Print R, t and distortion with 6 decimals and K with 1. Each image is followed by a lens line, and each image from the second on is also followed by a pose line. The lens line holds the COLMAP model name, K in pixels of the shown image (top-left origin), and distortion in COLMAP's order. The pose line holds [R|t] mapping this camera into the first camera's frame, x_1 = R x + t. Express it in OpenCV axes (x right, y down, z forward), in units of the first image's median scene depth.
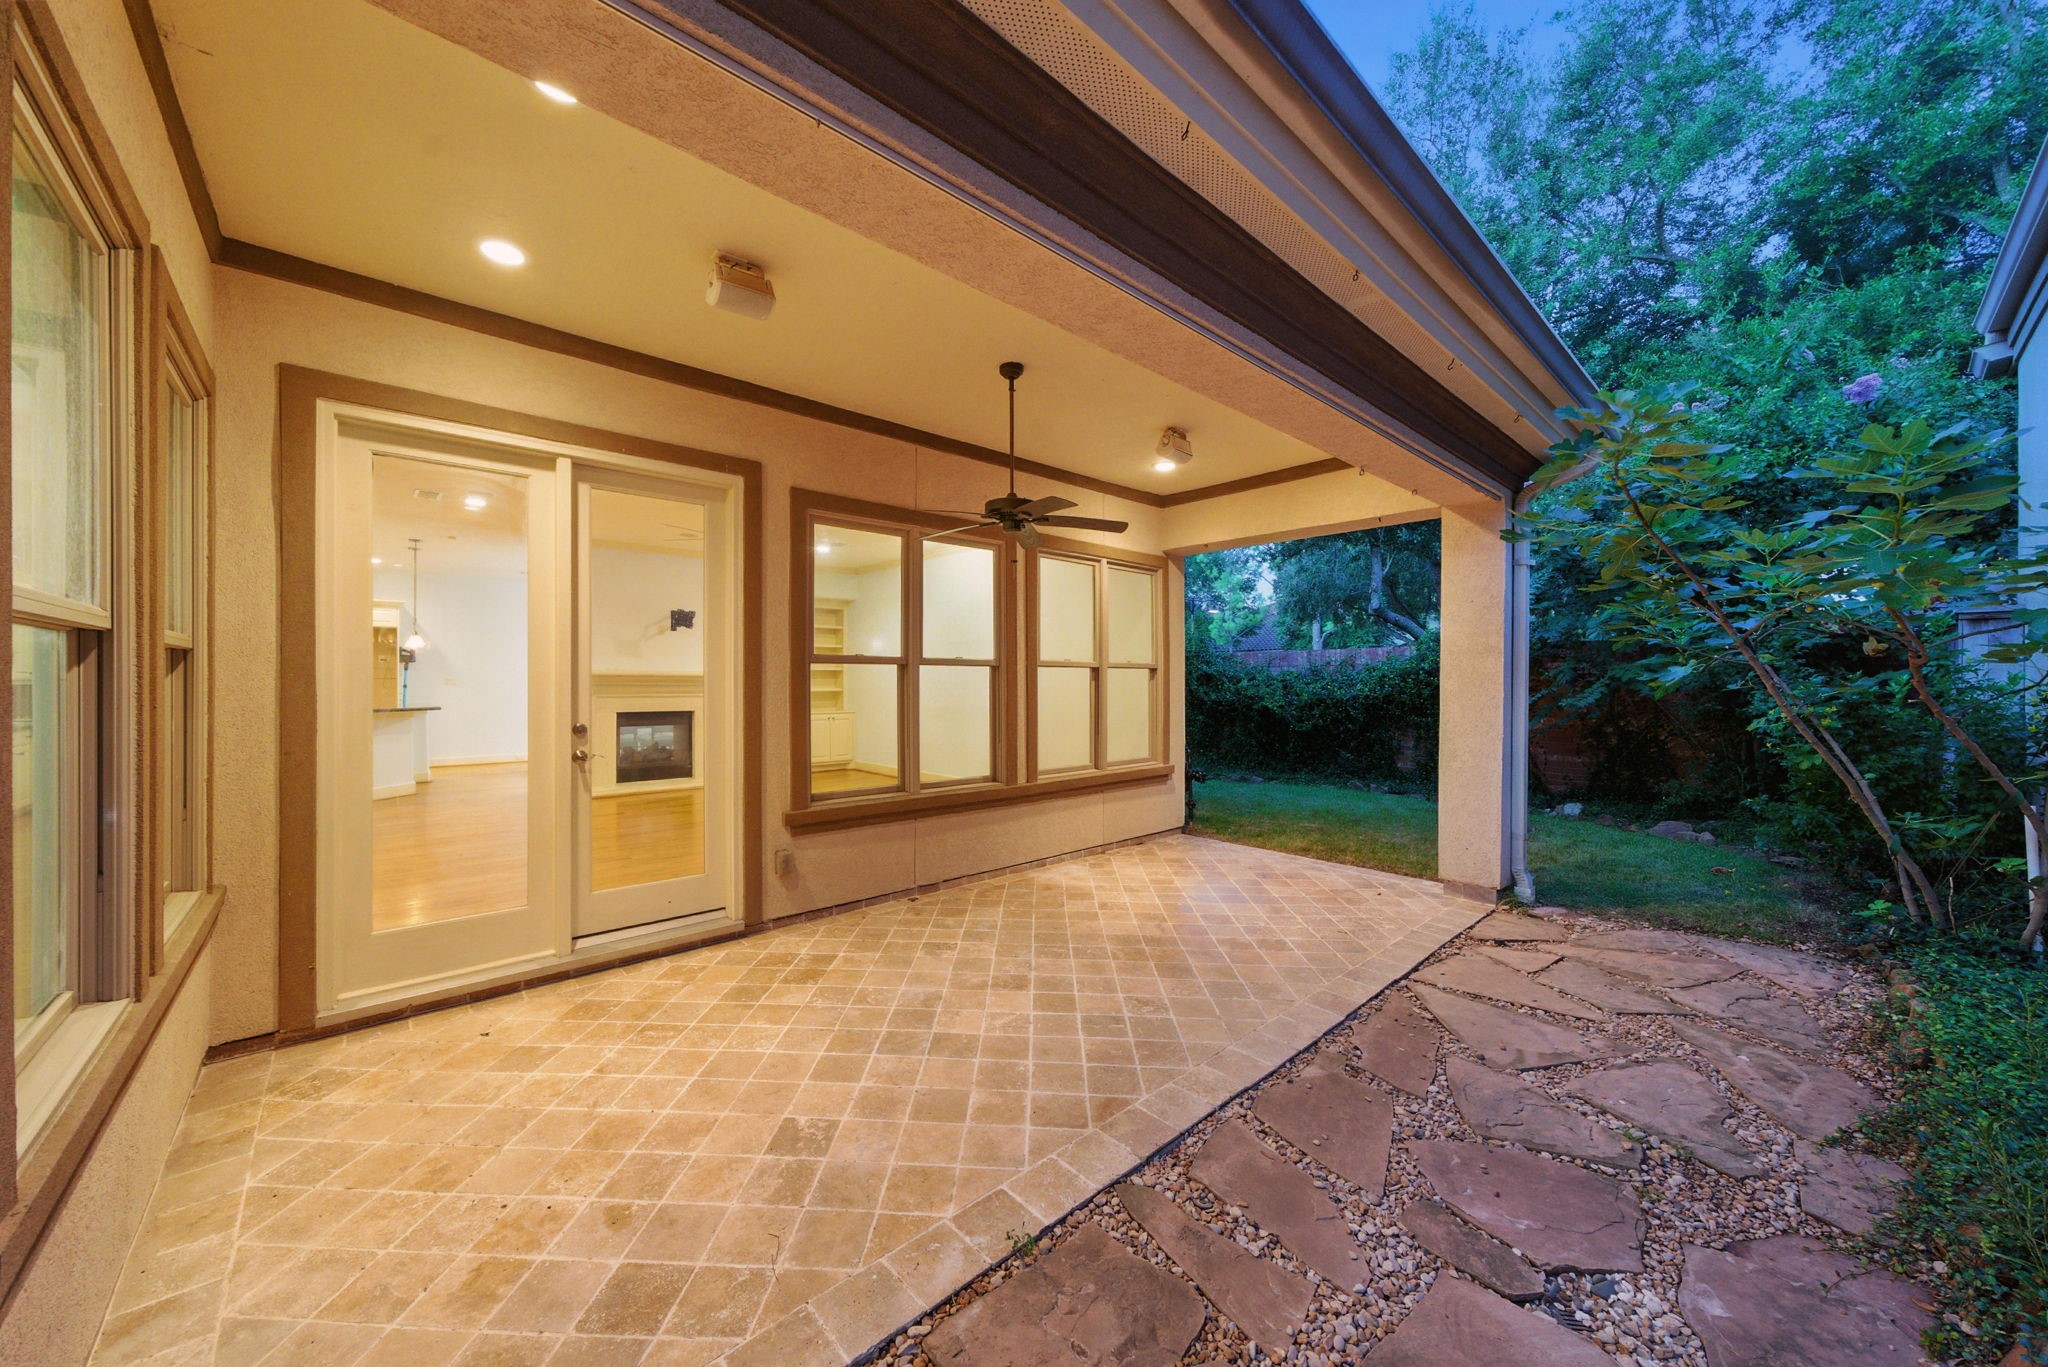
lens RADIAL K [[696.3, 0, 1011.6], [0, 696.3, 693.8], [0, 0, 1]] dist [-0.003400, 0.000121]
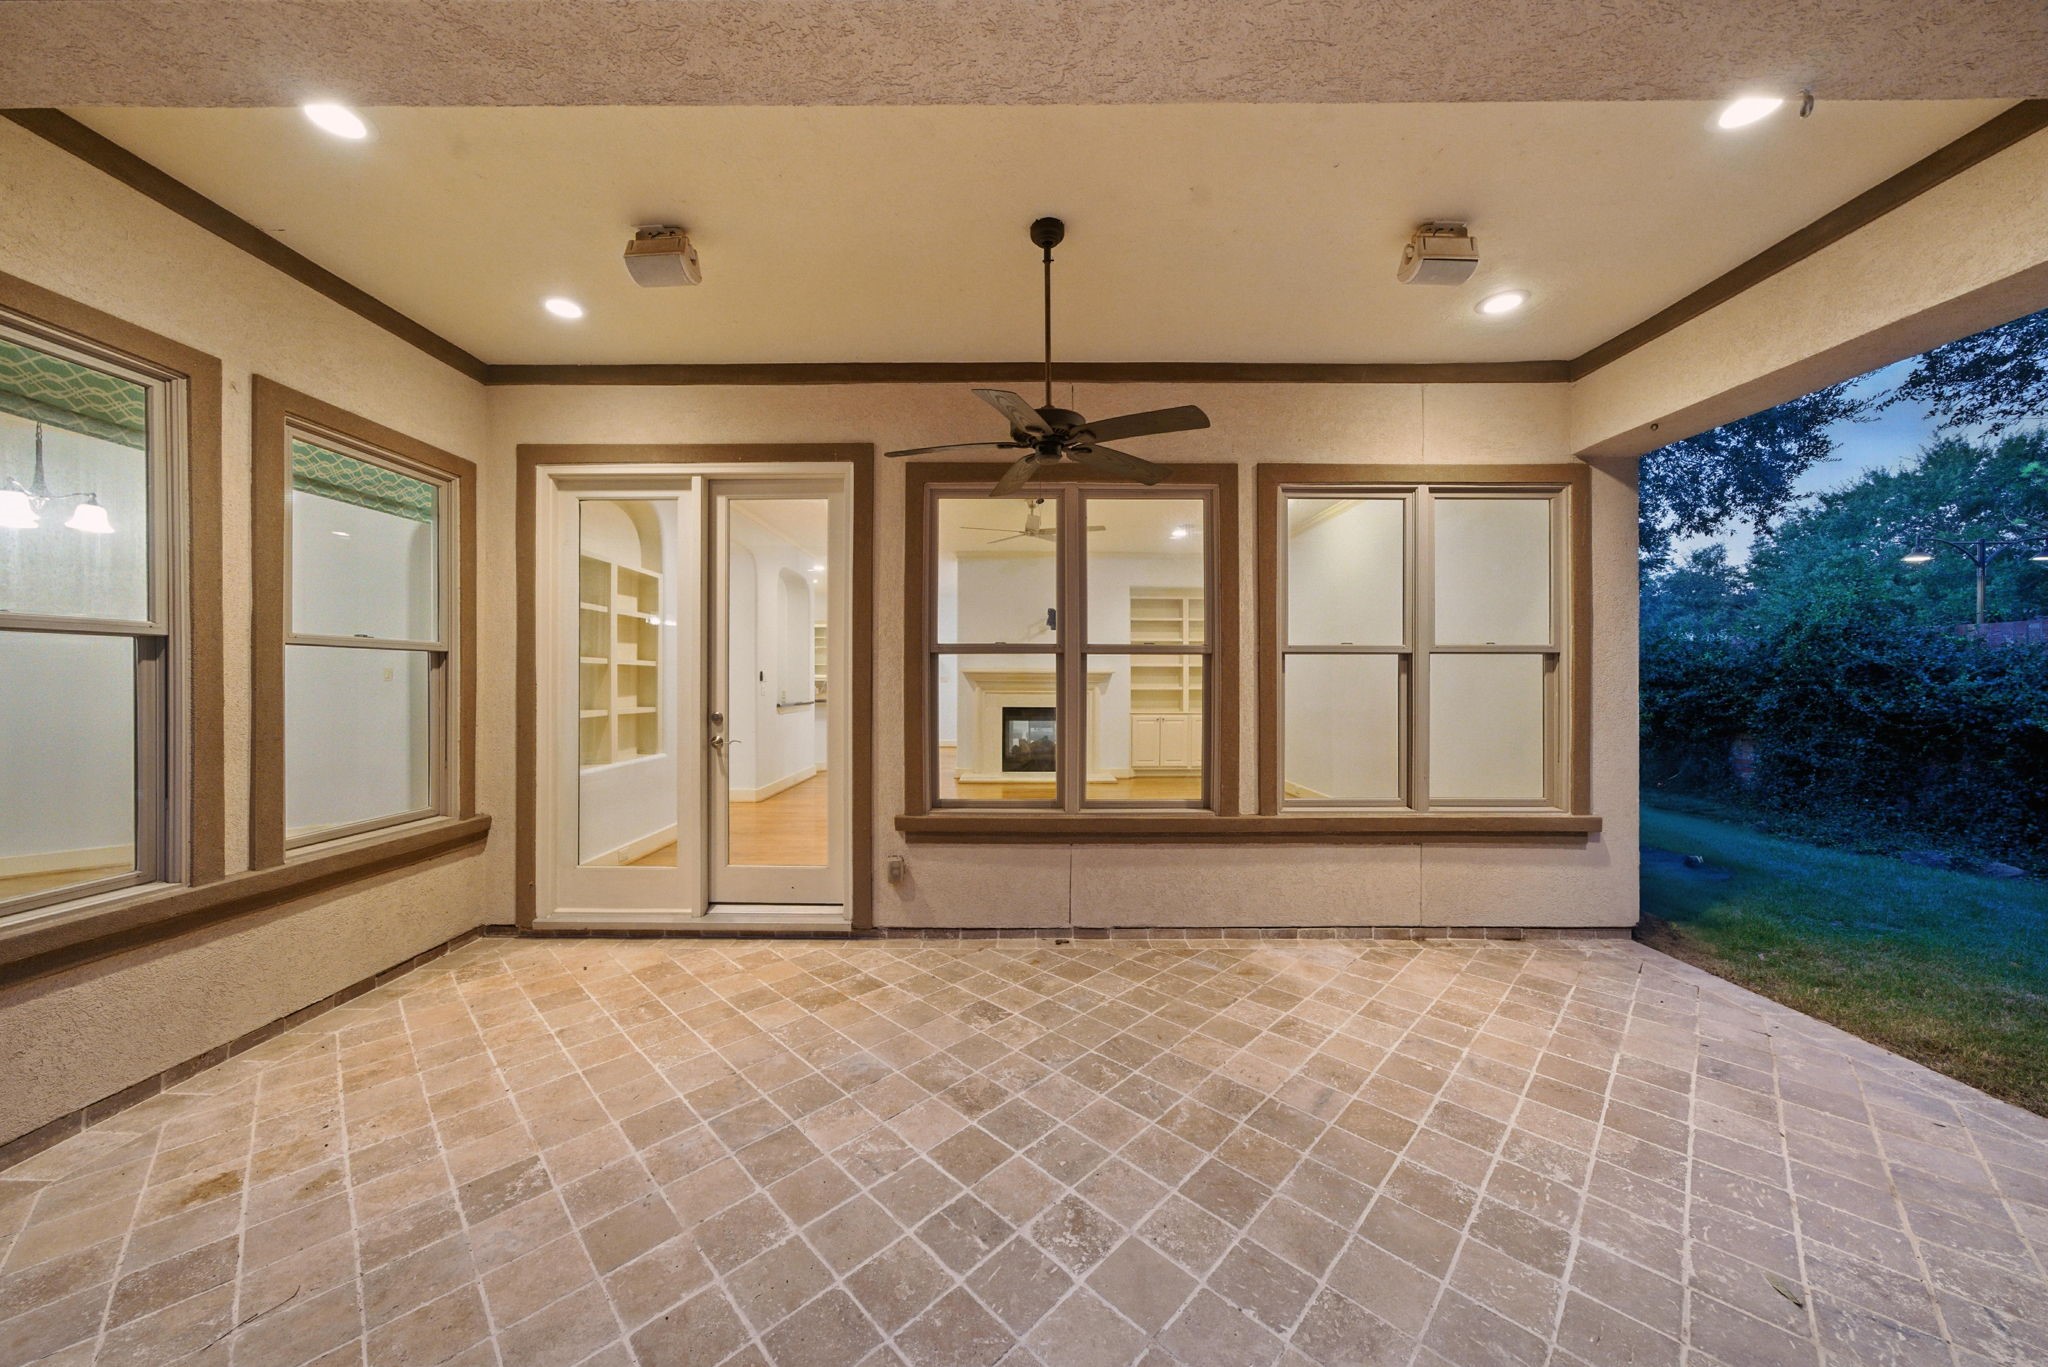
lens RADIAL K [[688.4, 0, 1014.3], [0, 688.4, 689.4], [0, 0, 1]] dist [-0.011937, 0.004786]
pose [[0.754066, 0.004310, -0.656784, 0.383816], [-0.011050, 0.999920, -0.006124, 0.006993], [0.656705, 0.011875, 0.754054, 0.398595]]
